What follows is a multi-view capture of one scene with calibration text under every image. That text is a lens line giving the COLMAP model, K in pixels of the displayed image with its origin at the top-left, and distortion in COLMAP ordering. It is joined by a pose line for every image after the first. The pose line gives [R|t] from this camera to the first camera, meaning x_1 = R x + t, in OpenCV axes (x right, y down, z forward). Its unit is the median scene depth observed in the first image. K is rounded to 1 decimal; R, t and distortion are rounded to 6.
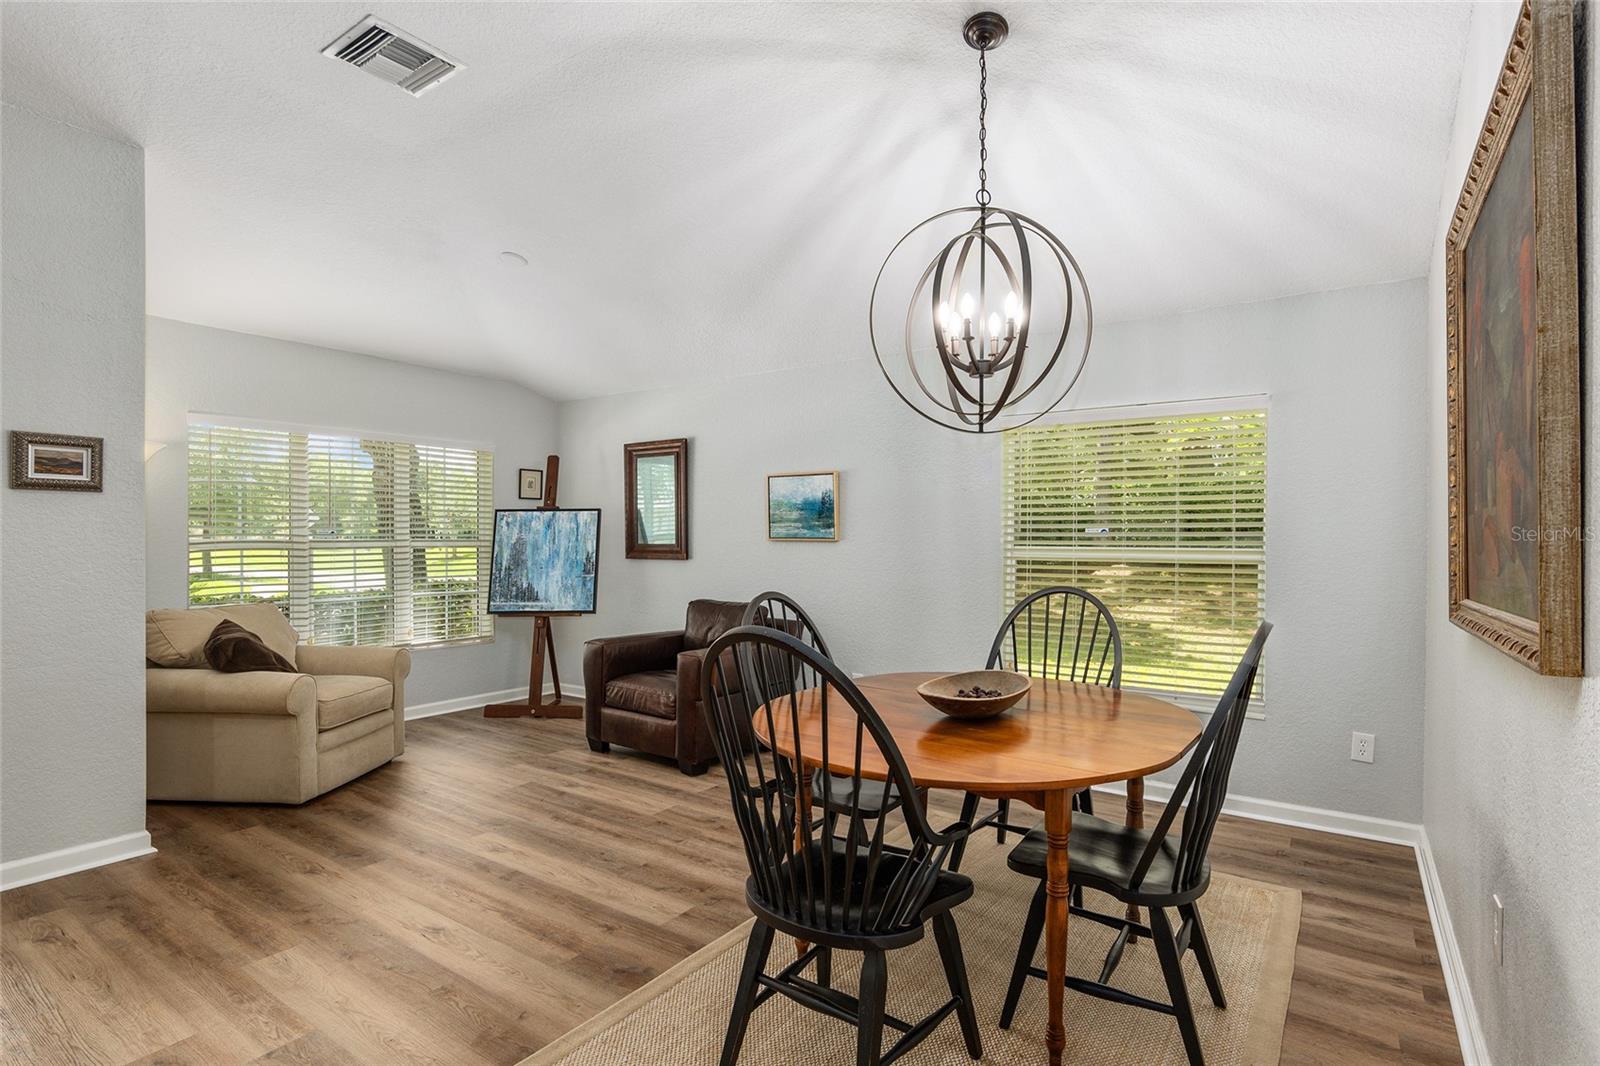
lens RADIAL K [[784.0, 0, 797.4], [0, 784.0, 528.1], [0, 0, 1]] dist [0.000153, 0.000028]
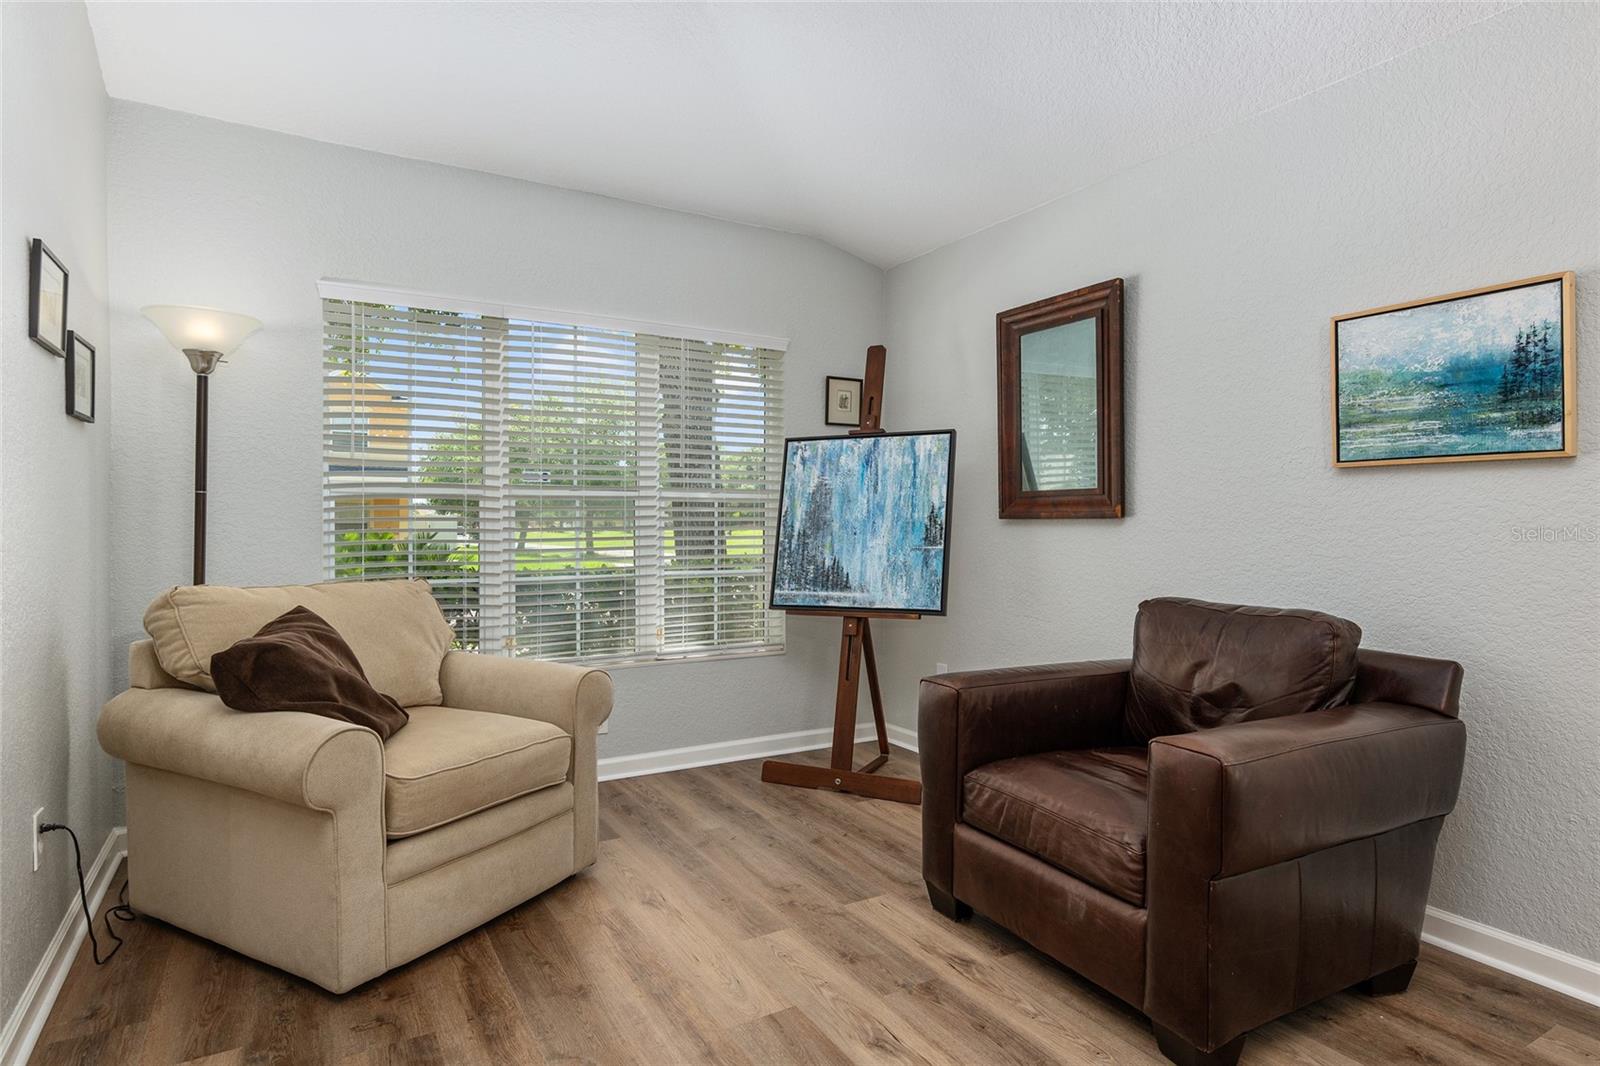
lens RADIAL K [[876.2, 0, 799.4], [0, 876.2, 553.0], [0, 0, 1]] dist [0.003883, 0.000925]
pose [[0.912203, 0.013984, -0.409500, -0.098185], [0.005627, 0.998896, 0.046646, 0.035111], [0.409700, -0.044855, 0.911117, 0.394041]]
